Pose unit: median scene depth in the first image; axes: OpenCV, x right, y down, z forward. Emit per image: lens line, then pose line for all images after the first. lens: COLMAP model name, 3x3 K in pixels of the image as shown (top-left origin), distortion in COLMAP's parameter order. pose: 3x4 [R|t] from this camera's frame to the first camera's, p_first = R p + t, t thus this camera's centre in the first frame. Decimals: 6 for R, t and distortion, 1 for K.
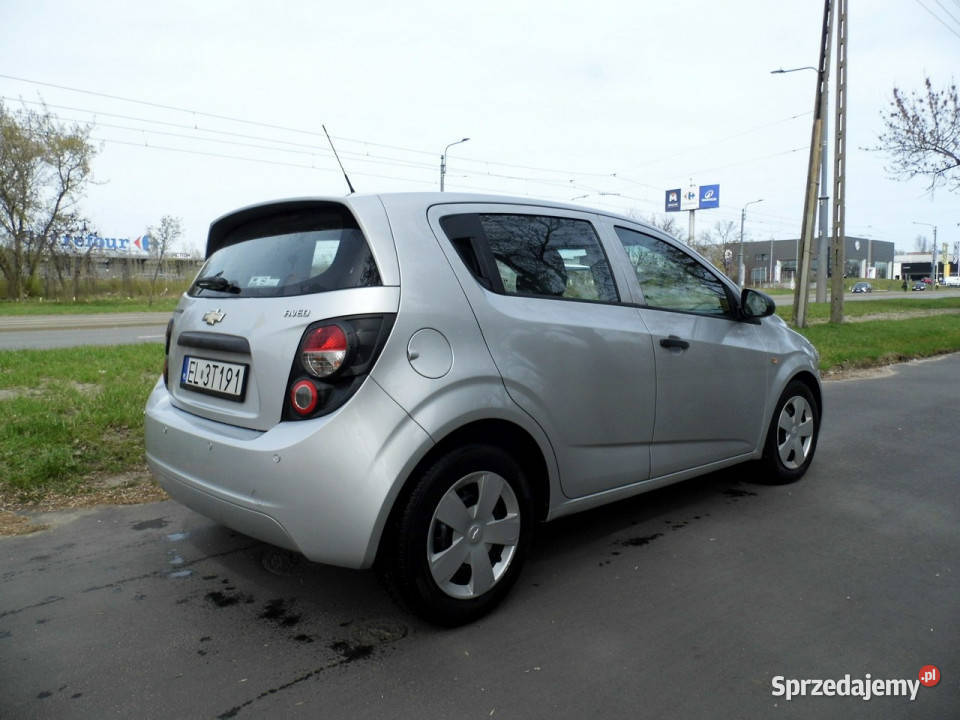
lens RADIAL K [[751.7, 0, 488.9], [0, 751.7, 357.5], [0, 0, 1]] dist [0.050068, -0.014900]
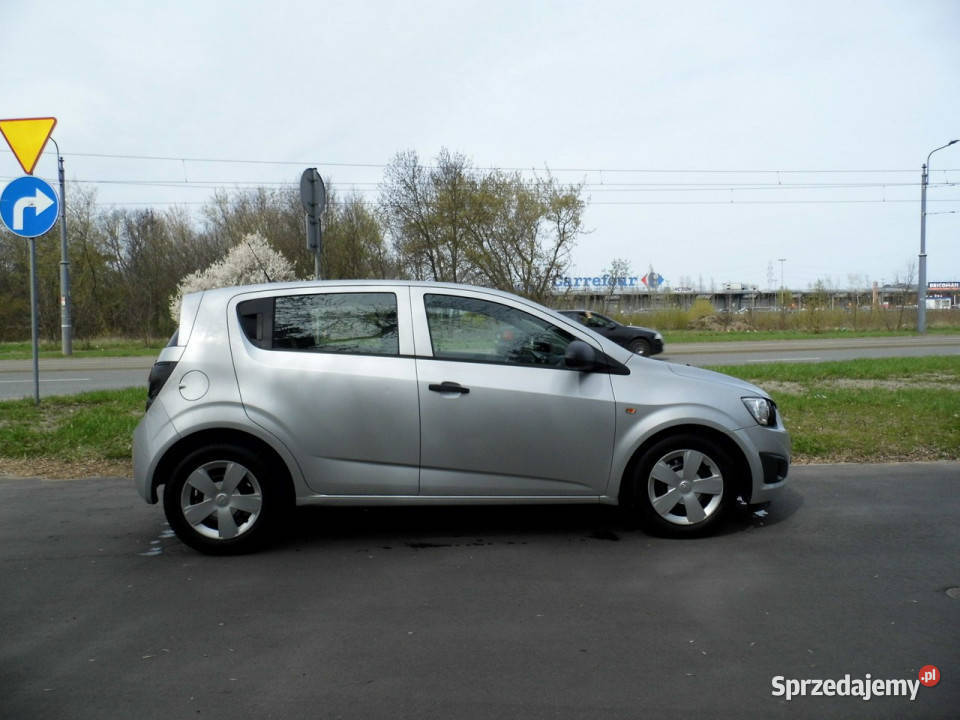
lens RADIAL K [[765.1, 0, 460.5], [0, 765.1, 358.3], [0, 0, 1]] dist [0.039715, 0.005111]
pose [[0.760037, 0.021459, -0.649525, 0.117141], [-0.047576, 0.998610, -0.022679, -0.004419], [0.648136, 0.048139, 0.760002, 0.005651]]
